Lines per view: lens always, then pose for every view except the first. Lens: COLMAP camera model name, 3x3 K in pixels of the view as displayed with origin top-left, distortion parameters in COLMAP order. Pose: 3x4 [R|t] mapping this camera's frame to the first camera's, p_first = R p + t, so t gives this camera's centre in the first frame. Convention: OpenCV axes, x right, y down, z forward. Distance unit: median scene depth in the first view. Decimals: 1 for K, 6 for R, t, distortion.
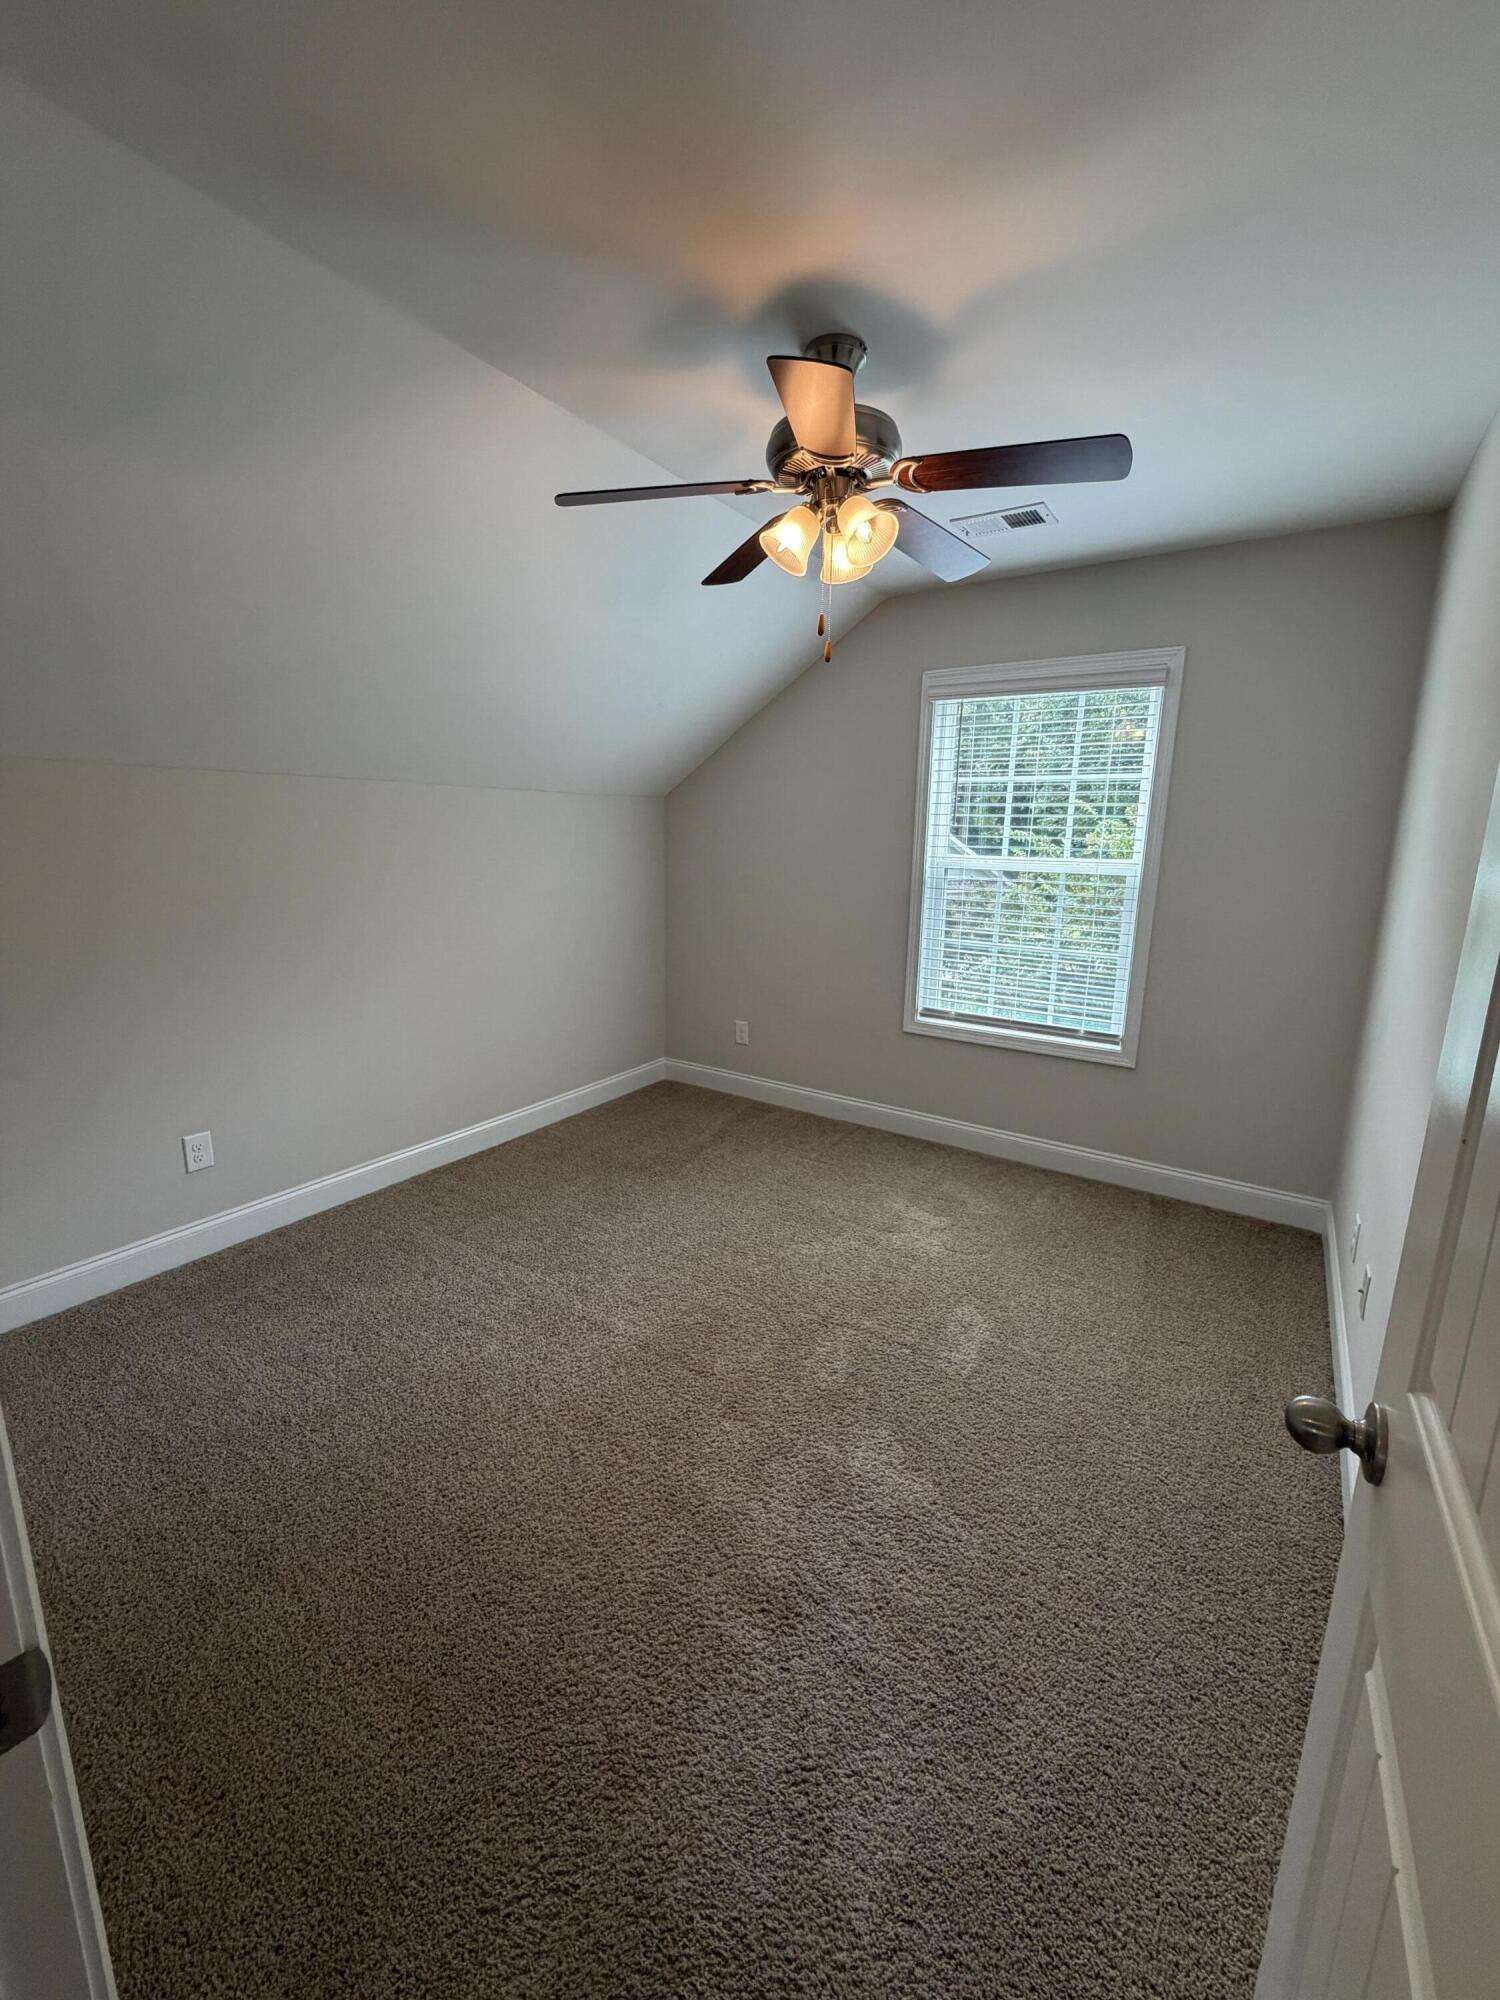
lens RADIAL K [[794.5, 0, 751.3], [0, 794.5, 1007.9], [0, 0, 1]] dist [0.001090, -0.000016]
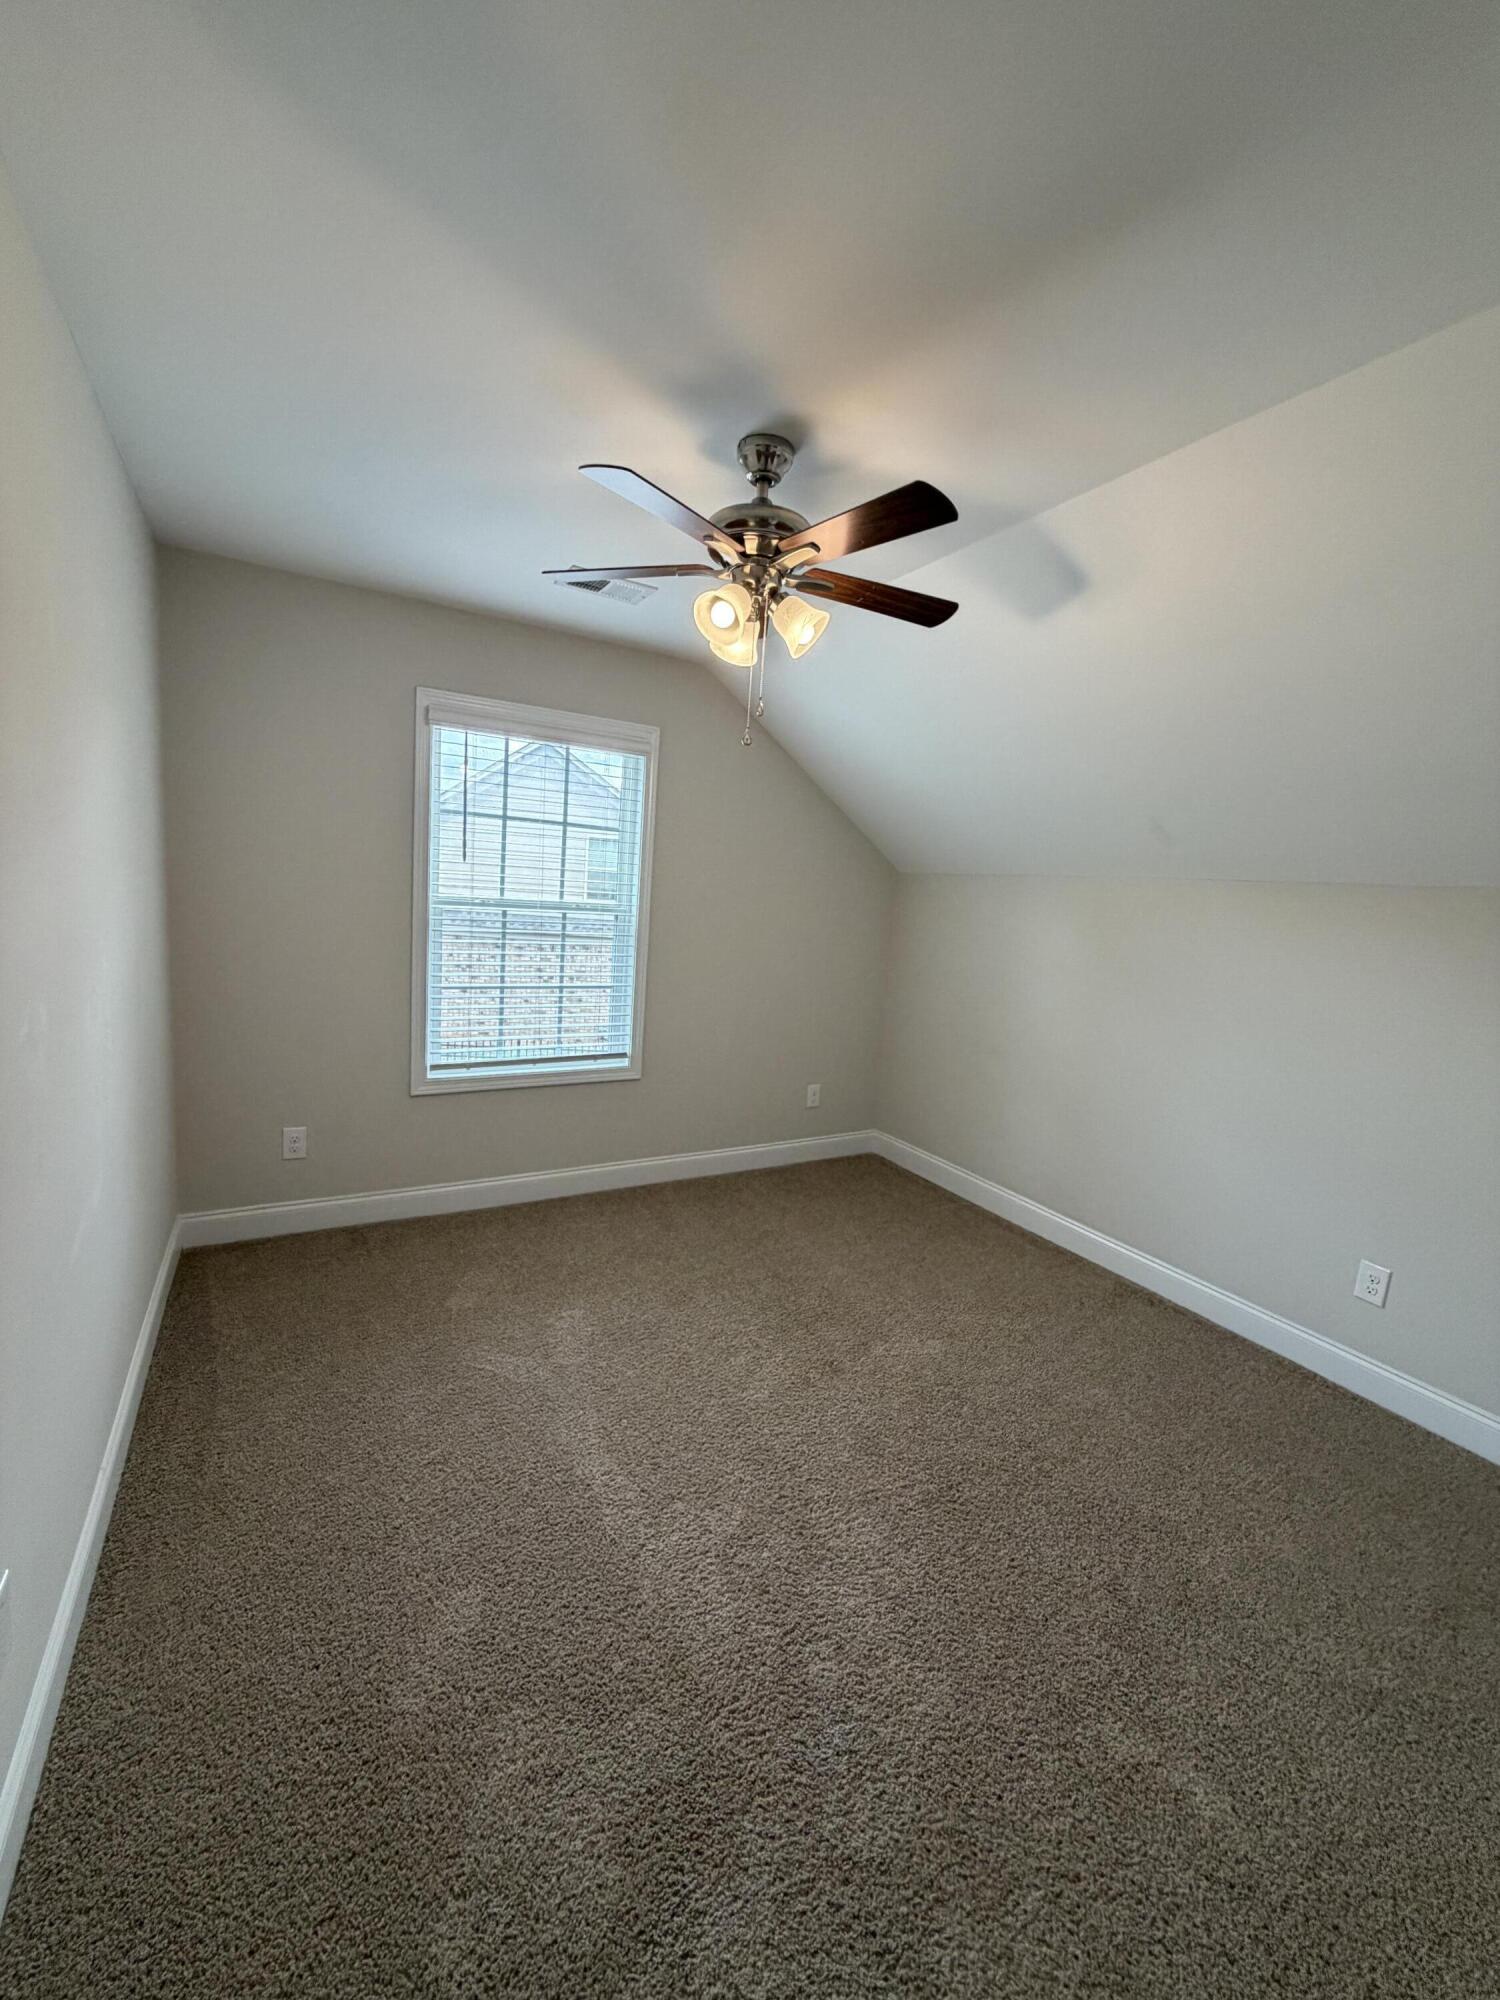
lens RADIAL K [[794.5, 0, 753.2], [0, 794.5, 978.0], [0, 0, 1]] dist [0.001090, -0.000016]
pose [[0.451178, -0.088326, 0.888052, -0.443920], [0.144390, 0.989204, 0.025029, -0.071871], [-0.880676, 0.116933, 0.459060, 0.305150]]
